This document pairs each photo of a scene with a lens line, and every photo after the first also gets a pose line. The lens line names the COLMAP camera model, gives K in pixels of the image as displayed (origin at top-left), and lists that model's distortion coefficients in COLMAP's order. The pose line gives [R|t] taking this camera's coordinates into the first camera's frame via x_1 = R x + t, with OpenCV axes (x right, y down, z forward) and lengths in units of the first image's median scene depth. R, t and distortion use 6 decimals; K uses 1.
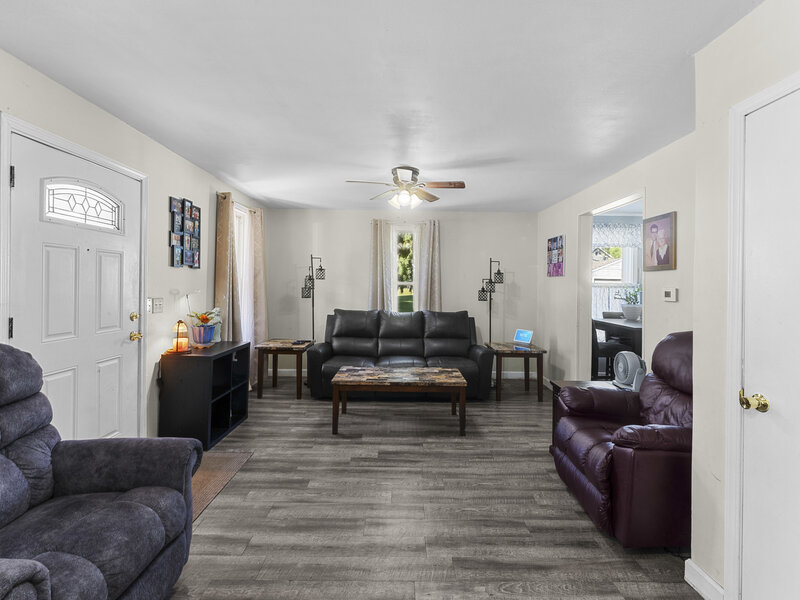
lens RADIAL K [[378.3, 0, 408.9], [0, 378.3, 288.8], [0, 0, 1]] dist [0.004954, -0.000758]
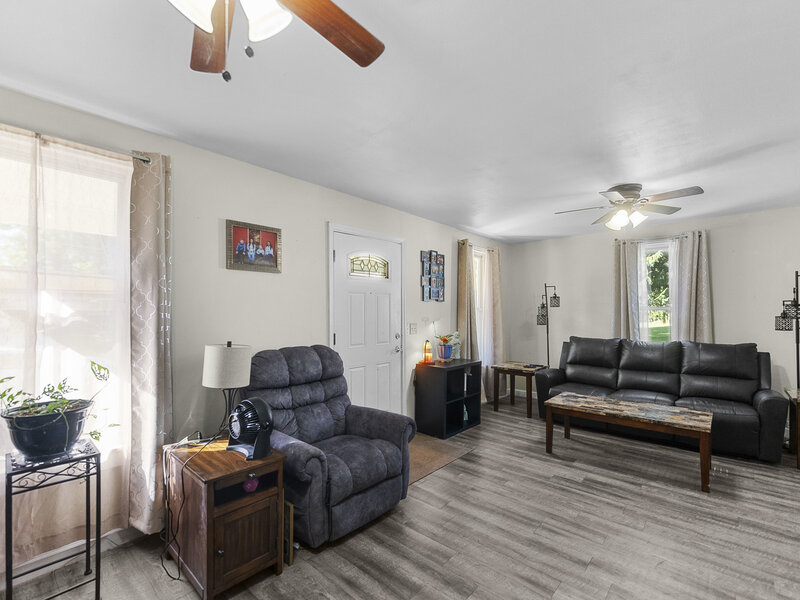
lens RADIAL K [[375.3, 0, 396.4], [0, 375.3, 315.3], [0, 0, 1]] dist [0.000181, 0.000144]
pose [[0.733834, -0.010731, -0.679245, 0.209827], [0.007611, 0.999942, -0.007575, 0.003005], [0.679287, 0.000389, 0.733873, -0.061659]]
